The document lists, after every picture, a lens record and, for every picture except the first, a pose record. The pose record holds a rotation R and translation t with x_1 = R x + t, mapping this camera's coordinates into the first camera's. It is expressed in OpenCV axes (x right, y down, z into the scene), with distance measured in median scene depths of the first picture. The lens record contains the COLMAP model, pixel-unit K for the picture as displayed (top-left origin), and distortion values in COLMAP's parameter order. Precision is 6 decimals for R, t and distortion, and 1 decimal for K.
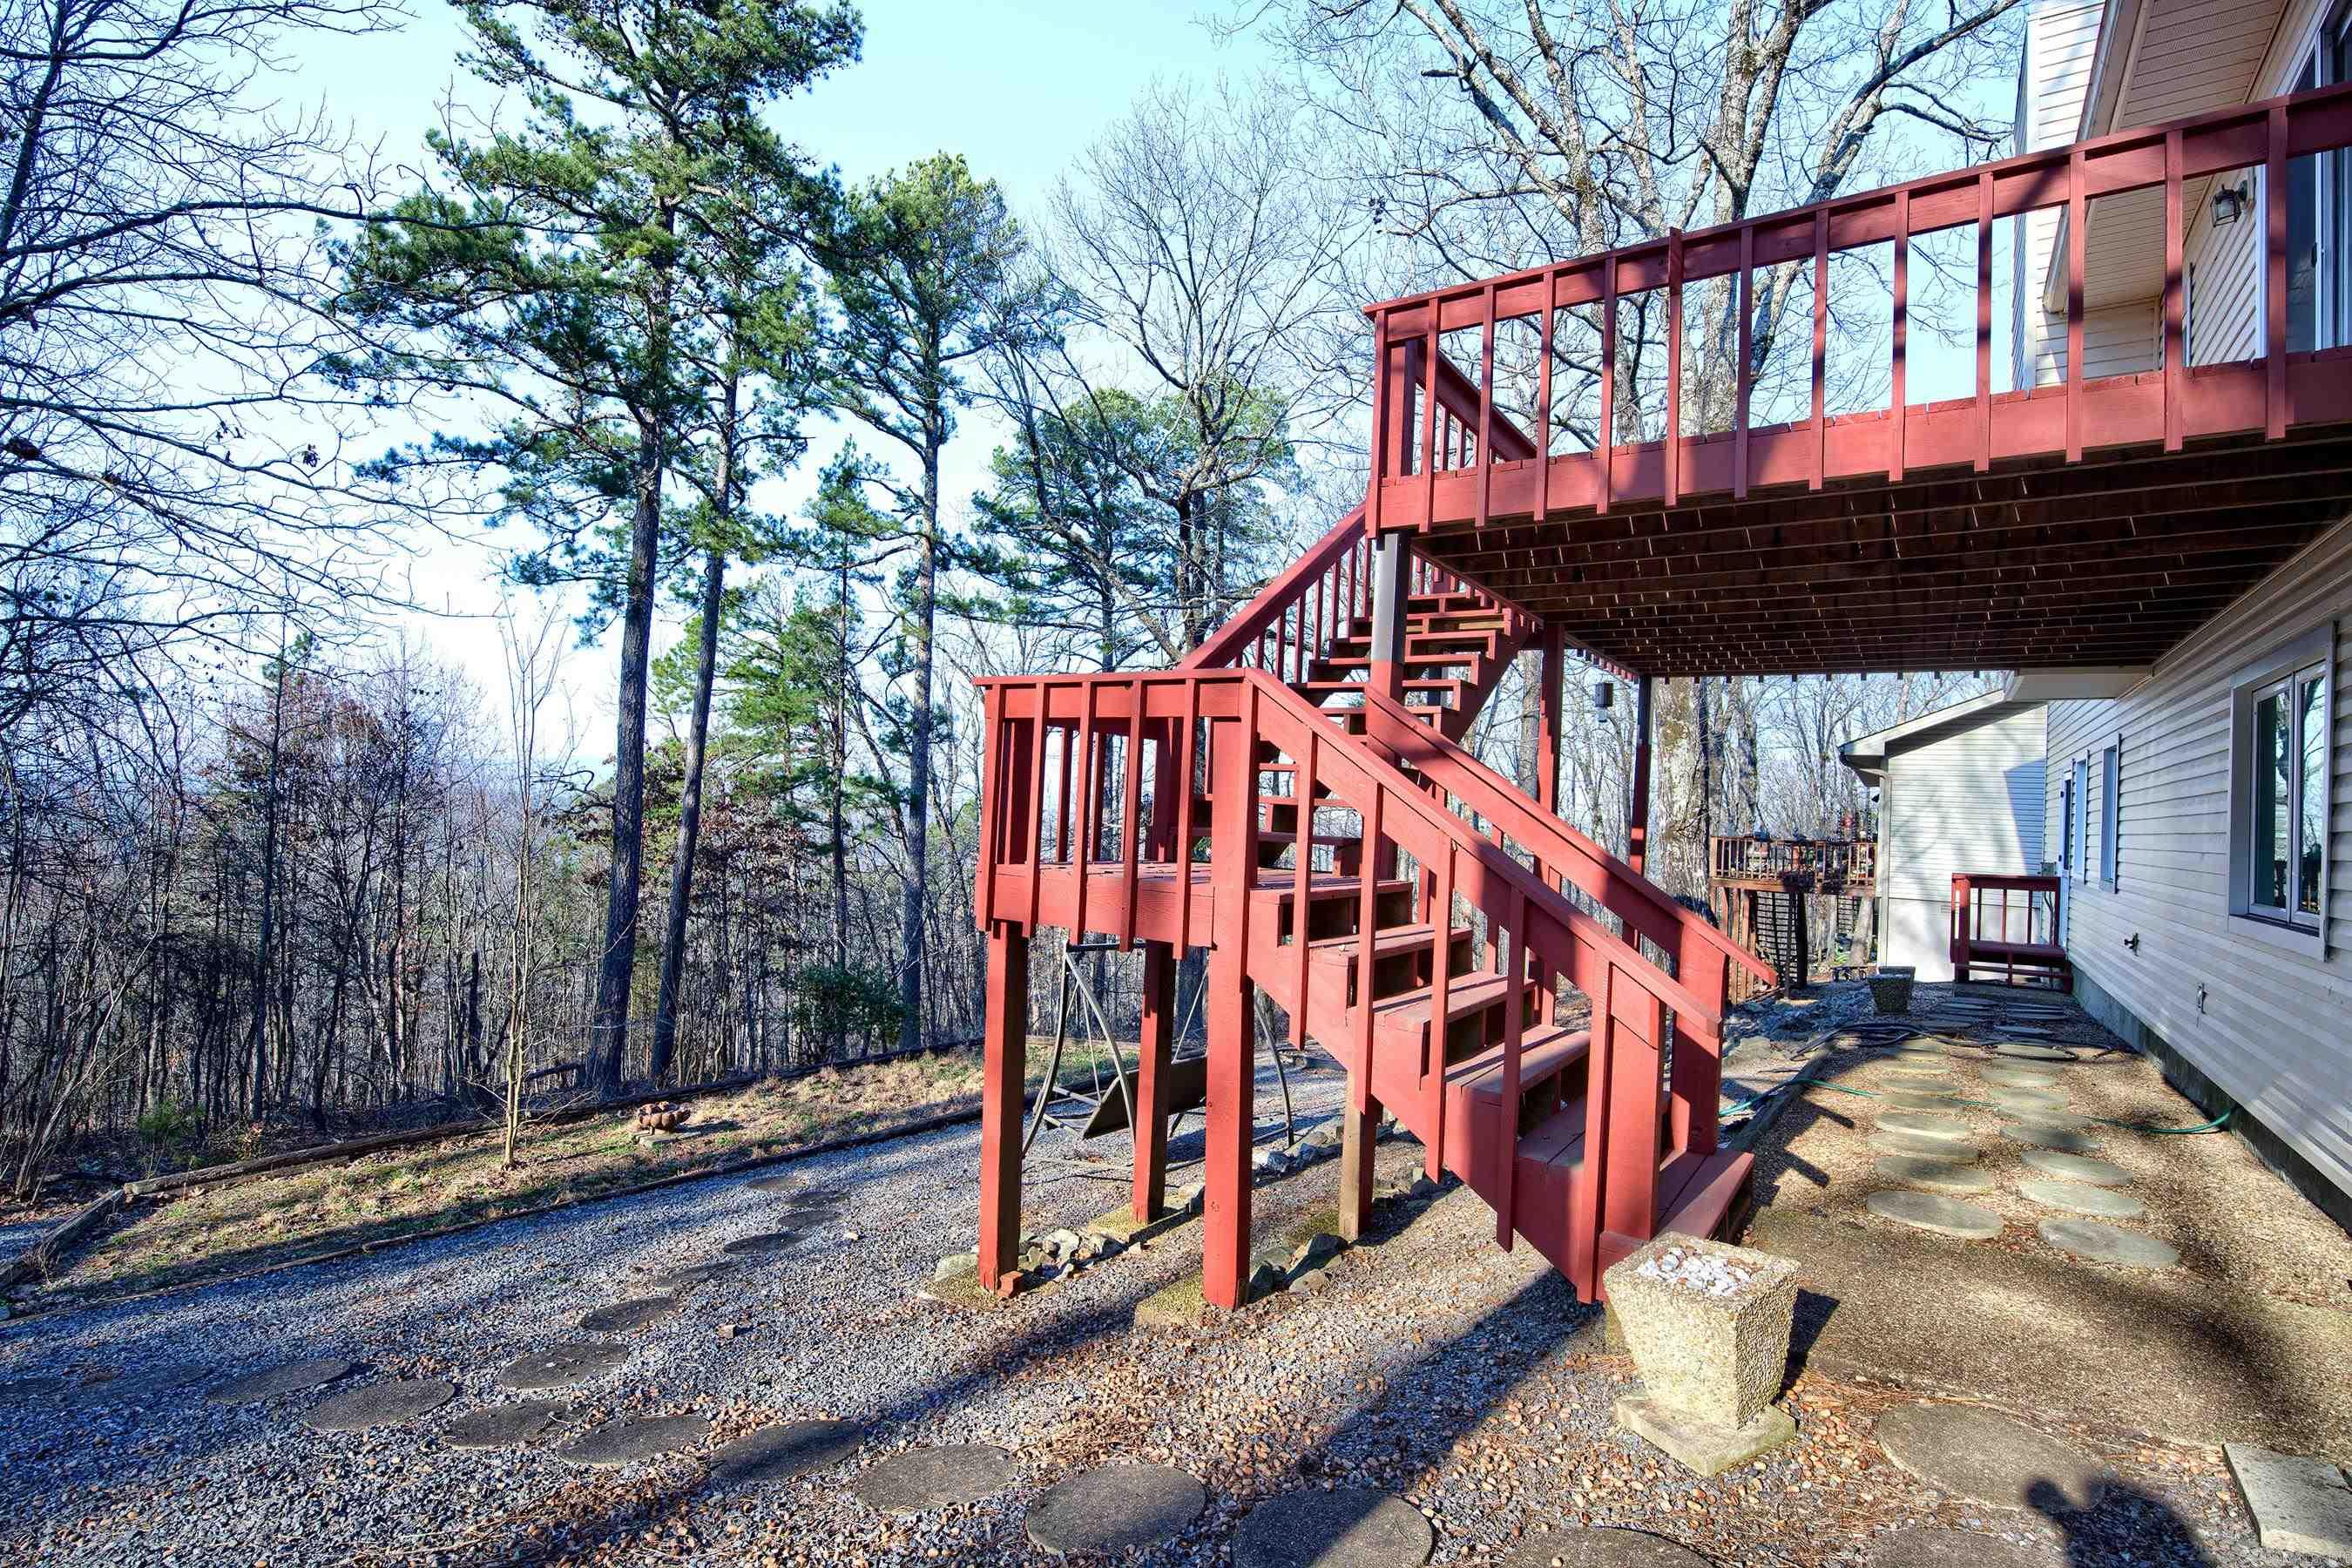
lens RADIAL K [[1136.1, 0, 1170.0], [0, 1136.1, 781.4], [0, 0, 1]] dist [-0.011267, -0.005613]
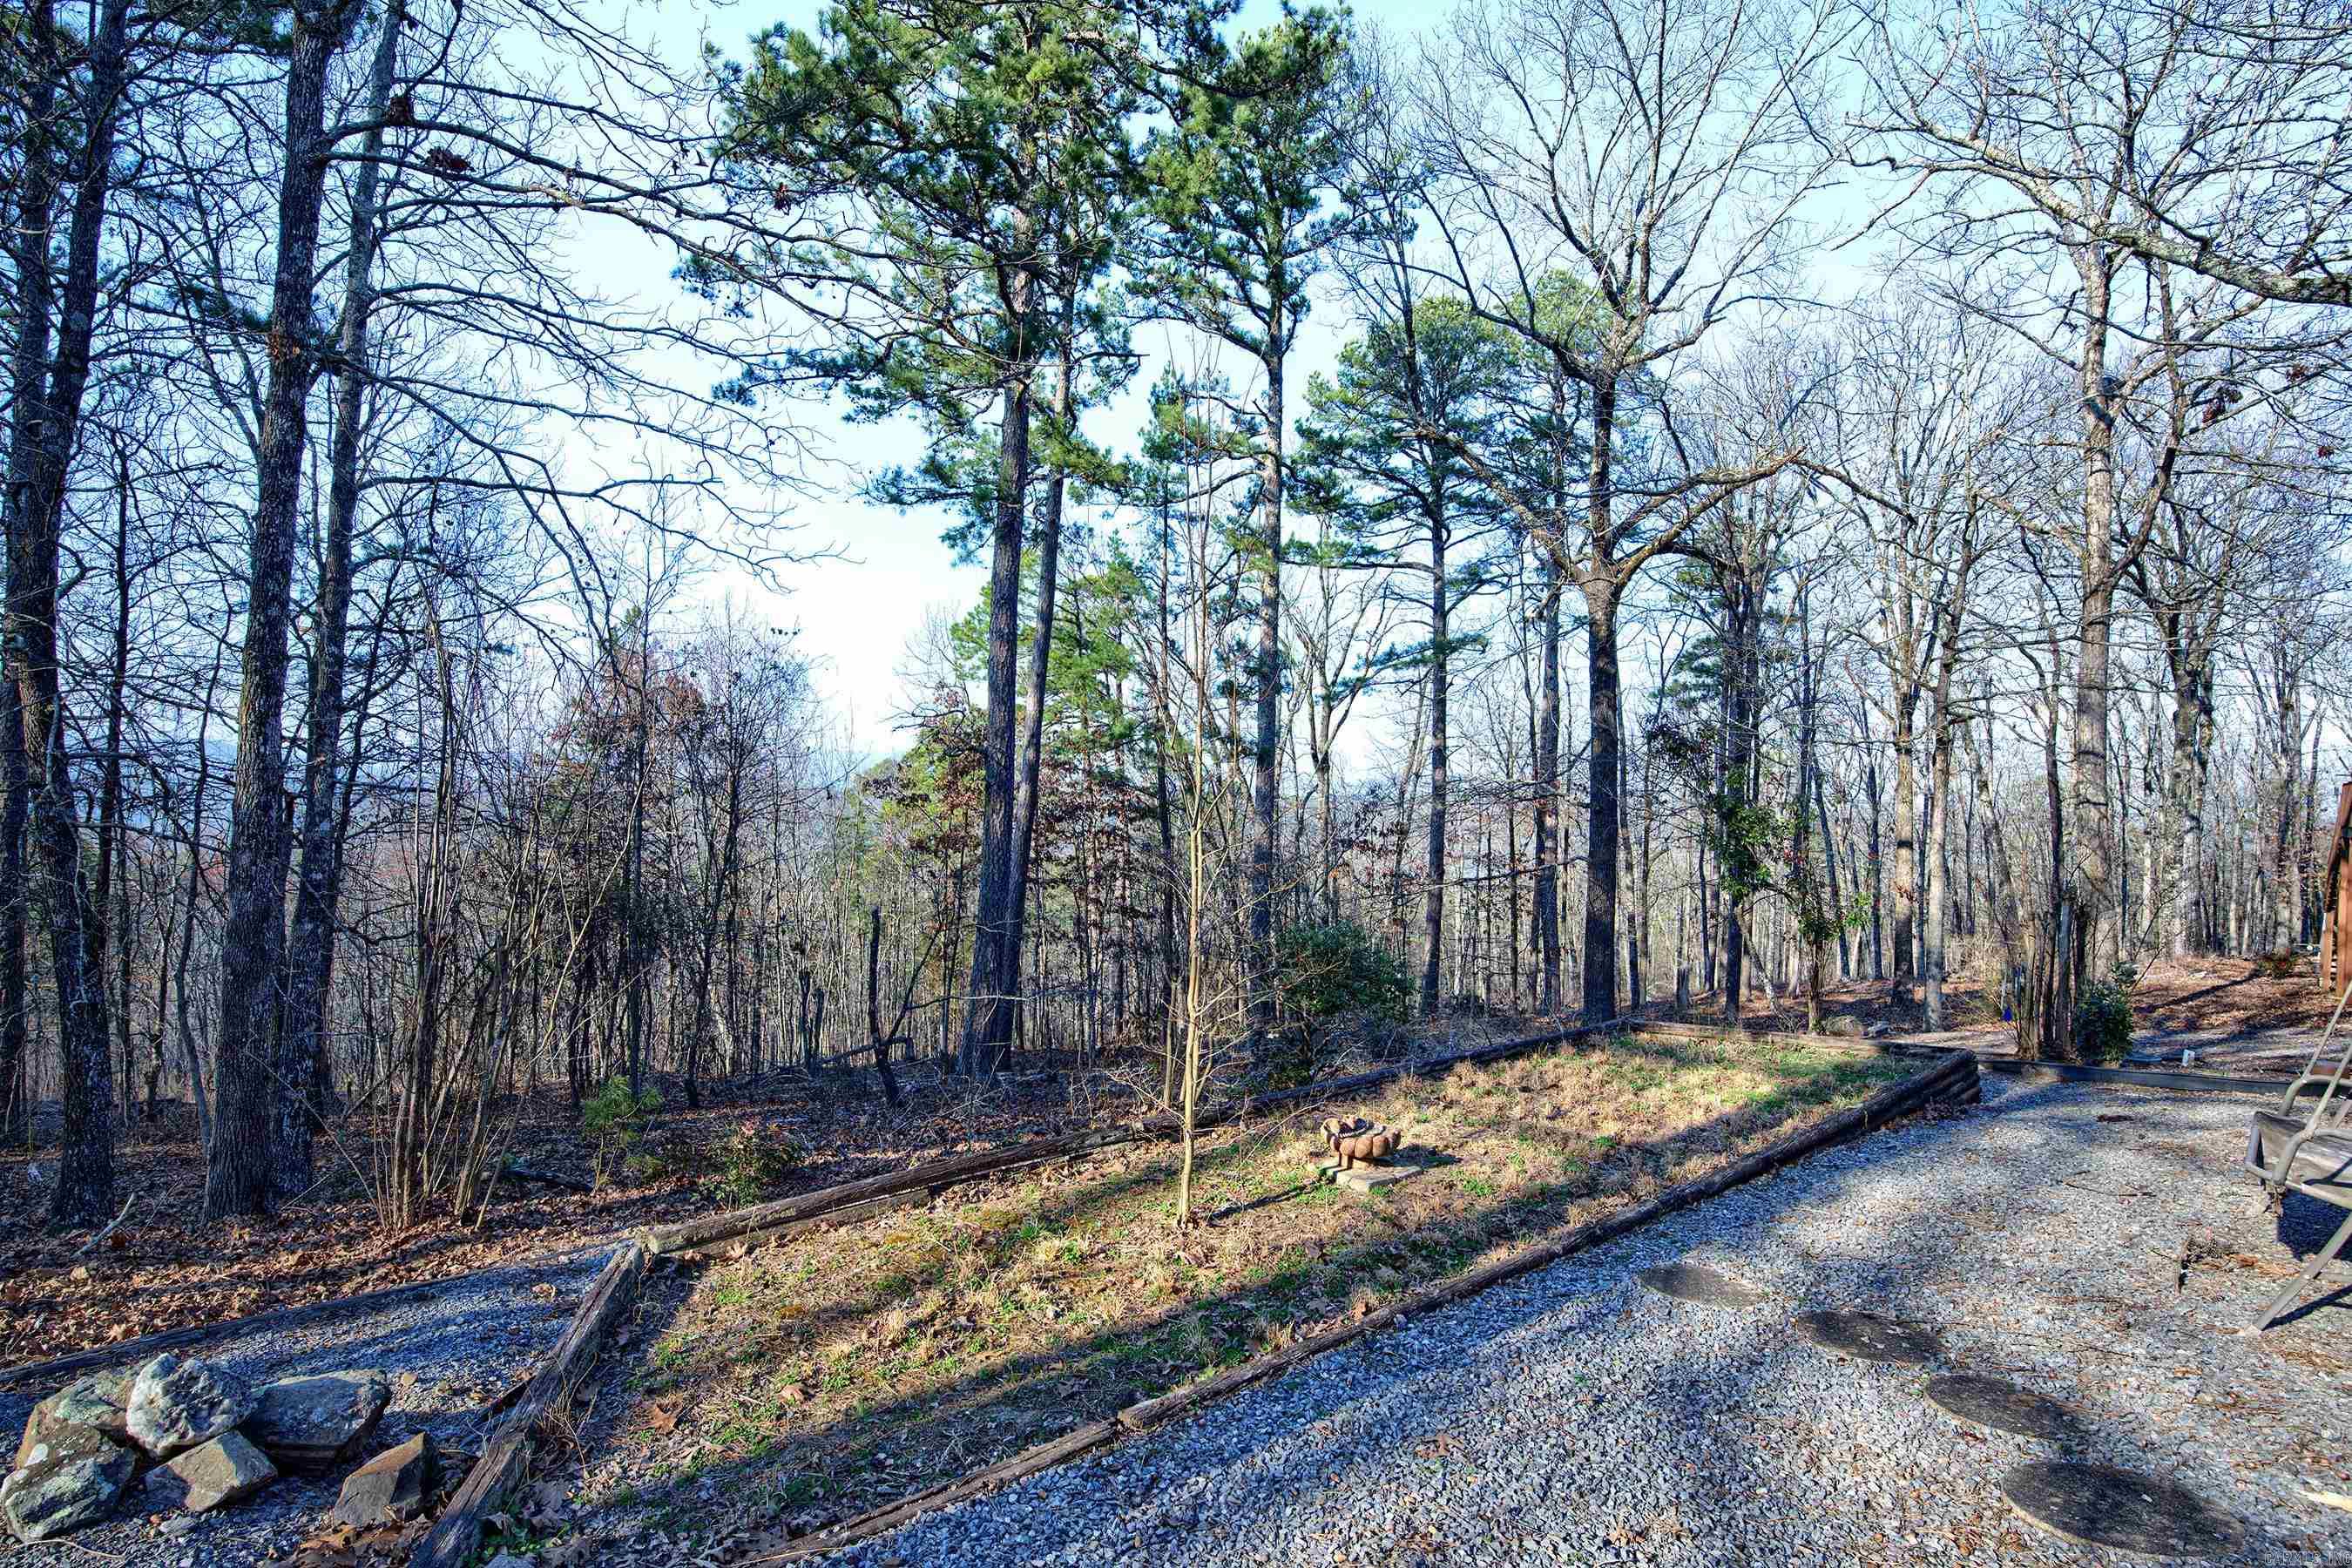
lens RADIAL K [[1136.1, 0, 1170.0], [0, 1136.1, 781.4], [0, 0, 1]] dist [-0.011267, -0.005613]
pose [[0.981415, -0.011657, -0.191541, -0.165051], [0.014358, 0.999816, 0.012722, 0.033862], [0.191358, -0.015236, 0.981402, 0.141153]]
